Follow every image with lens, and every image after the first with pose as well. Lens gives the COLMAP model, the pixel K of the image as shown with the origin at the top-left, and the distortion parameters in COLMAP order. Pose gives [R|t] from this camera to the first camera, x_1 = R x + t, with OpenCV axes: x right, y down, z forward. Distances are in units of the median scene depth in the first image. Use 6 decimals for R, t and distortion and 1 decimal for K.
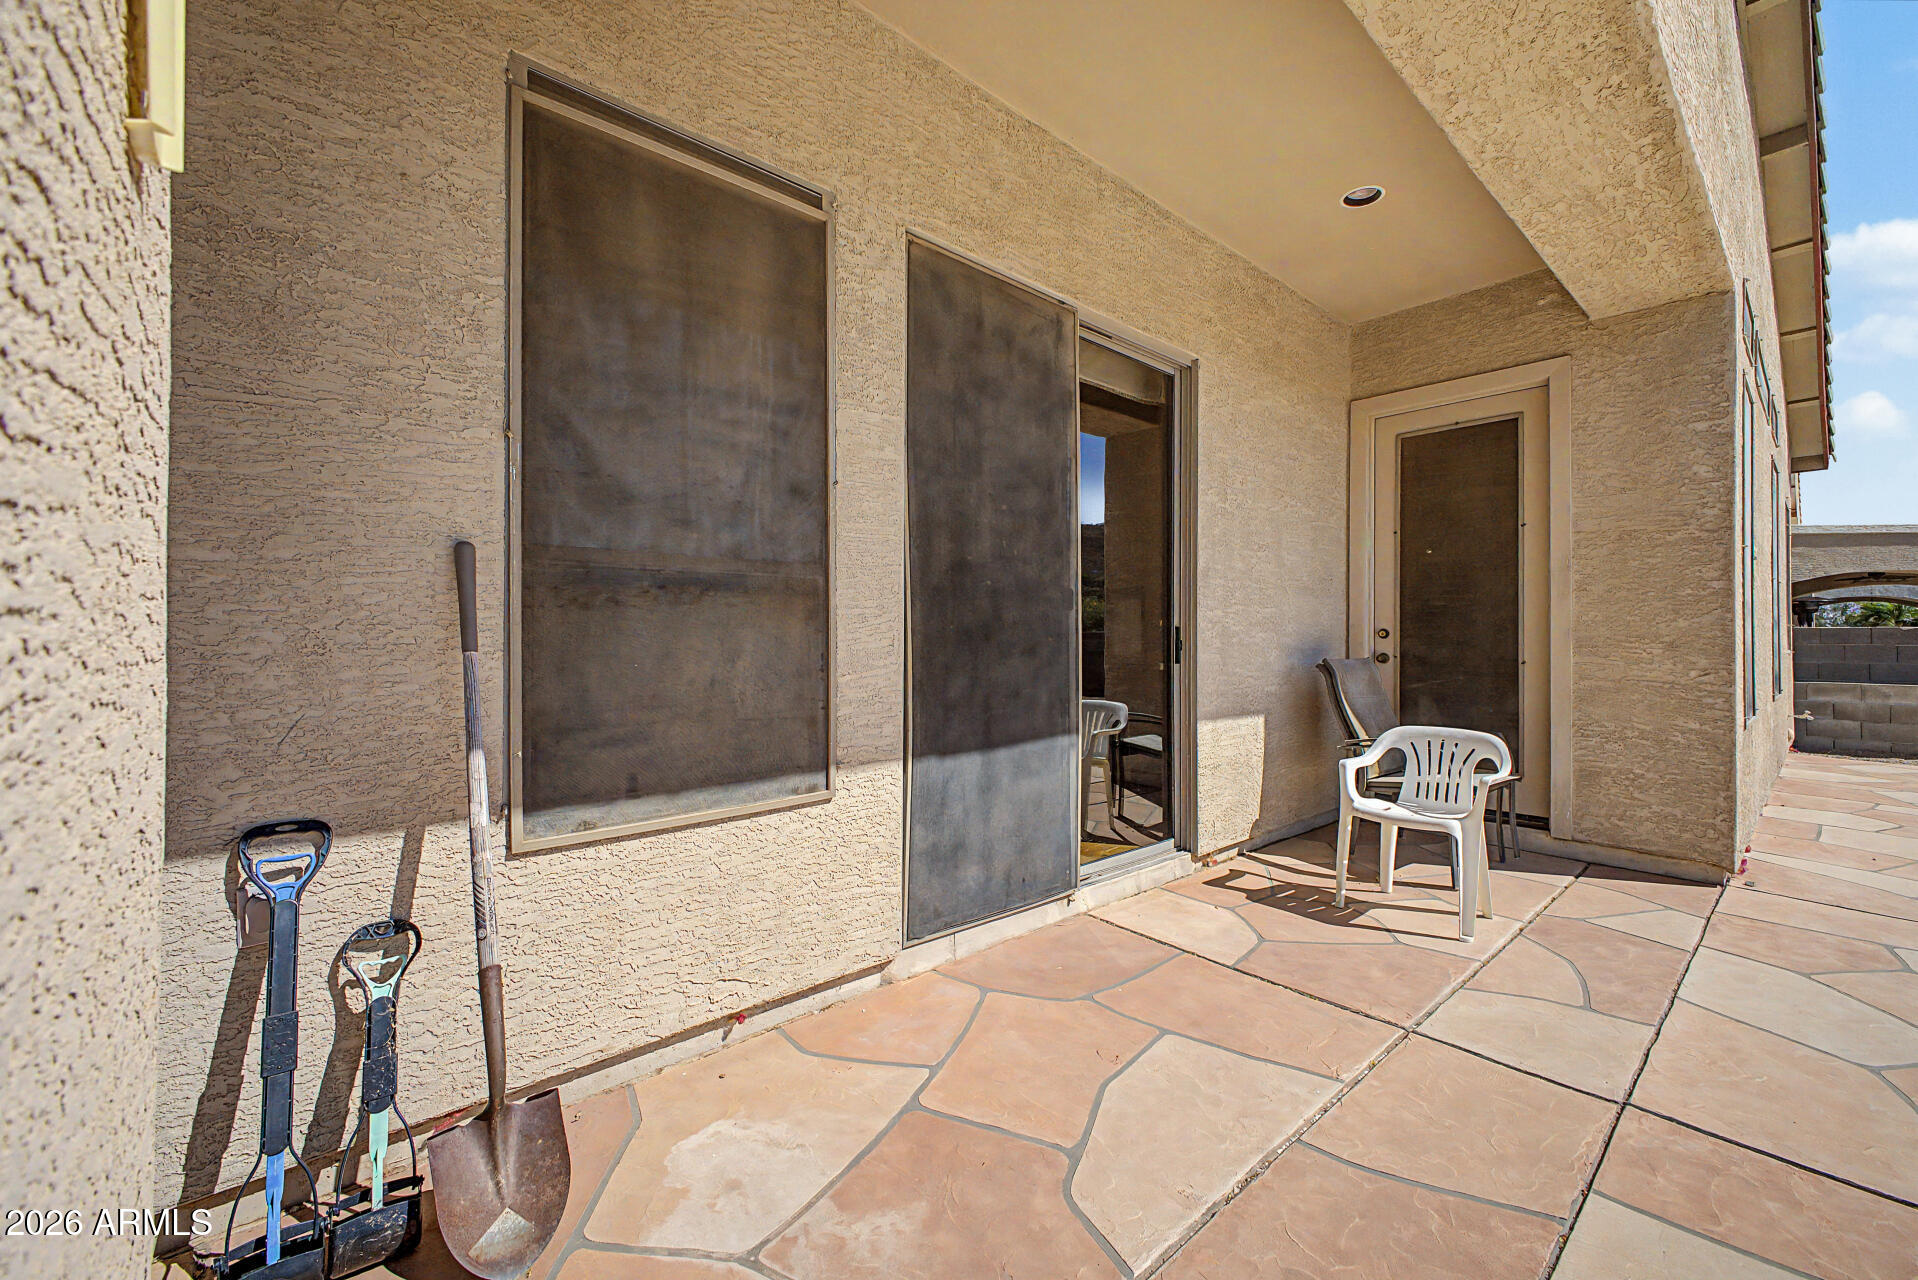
lens RADIAL K [[768.8, 0, 959.4], [0, 768.8, 640.4], [0, 0, 1]] dist [0.005864, -0.000219]
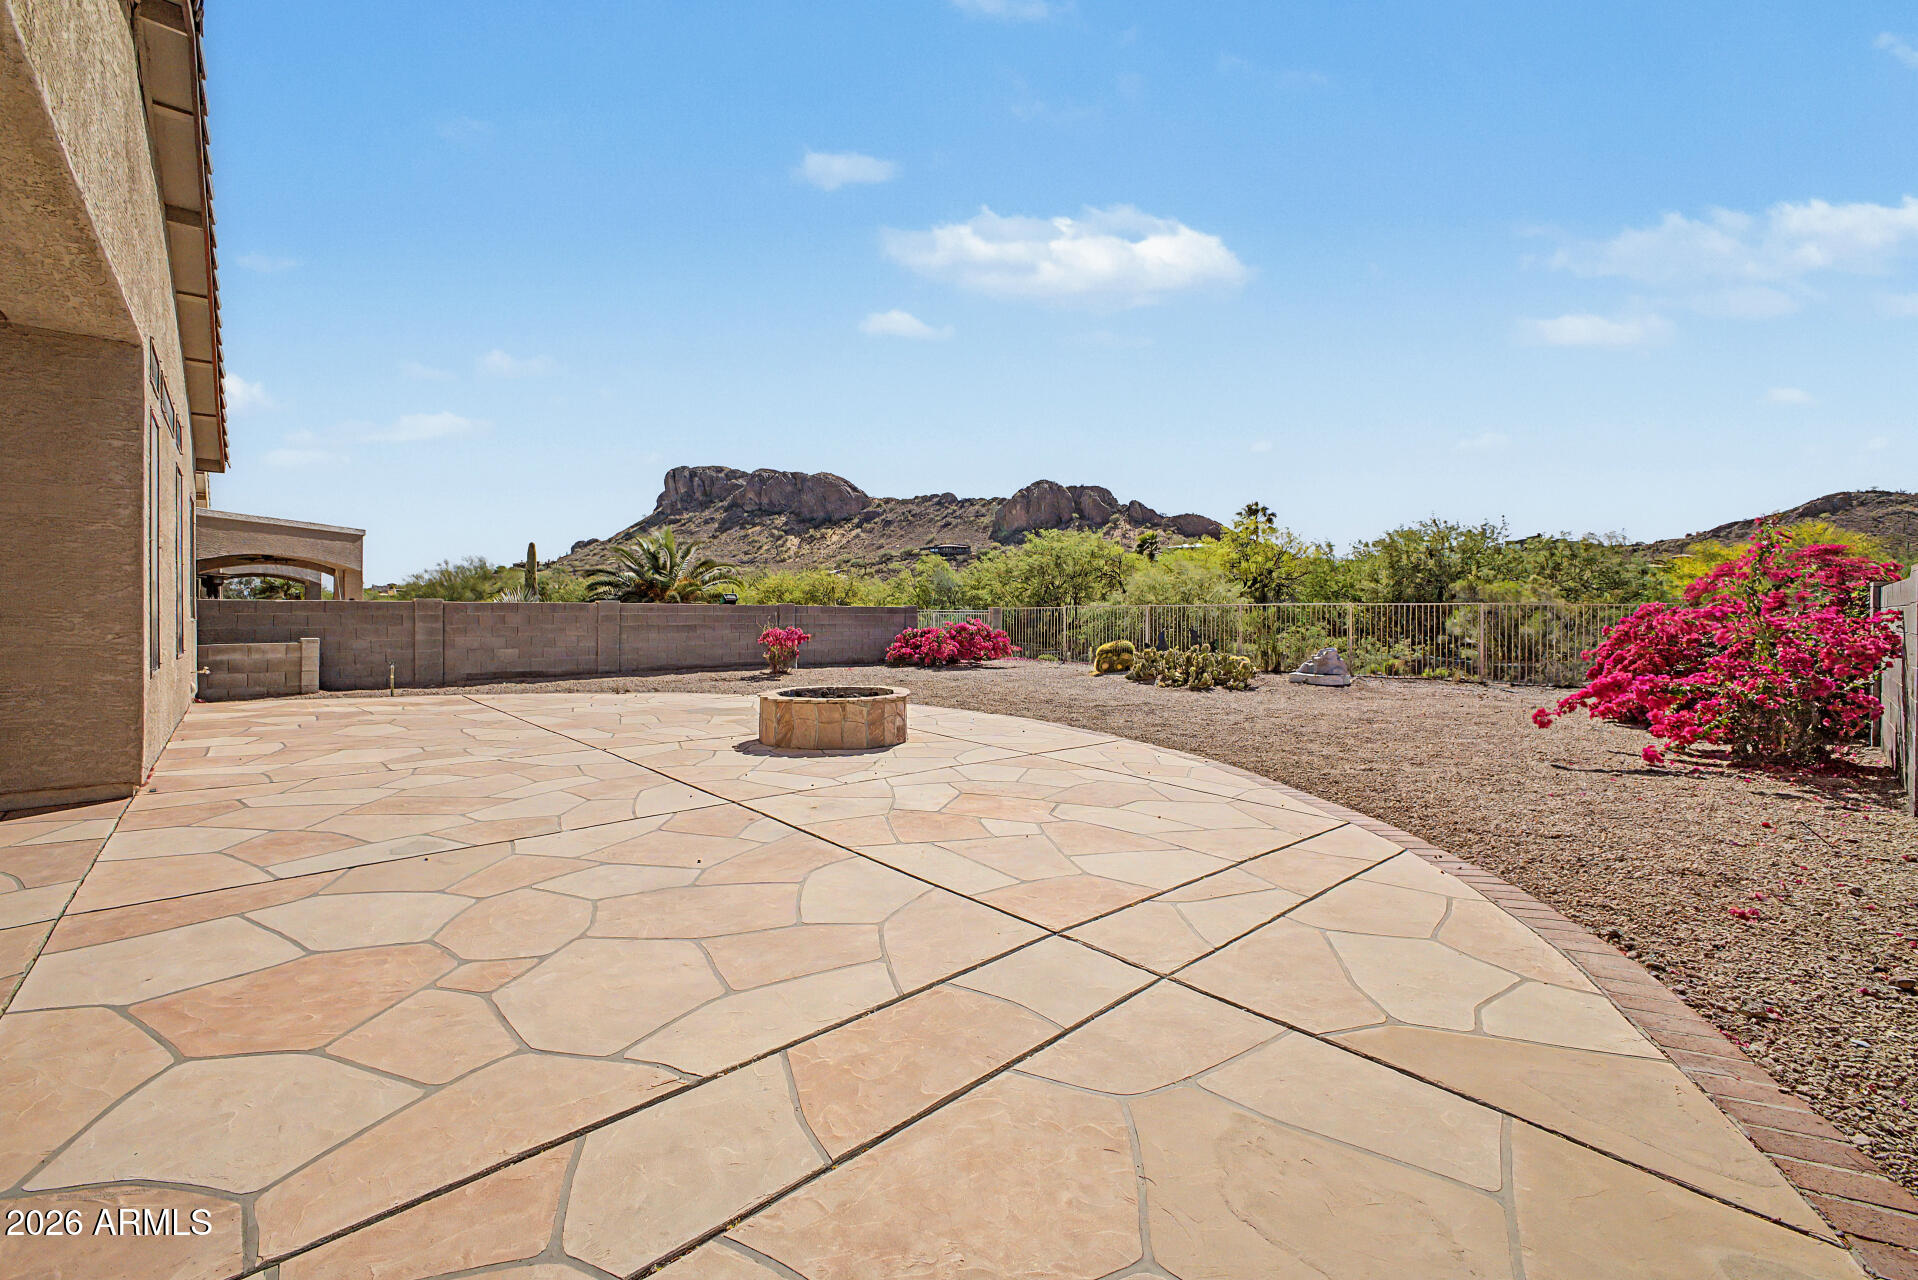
lens RADIAL K [[768.8, 0, 971.9], [0, 768.8, 610.3], [0, 0, 1]] dist [0.005864, -0.000219]
pose [[-0.031471, 0.001243, 0.999504, -0.264803], [-0.002805, 0.999995, -0.001332, -0.002663], [-0.999501, -0.002846, -0.031468, -0.272167]]
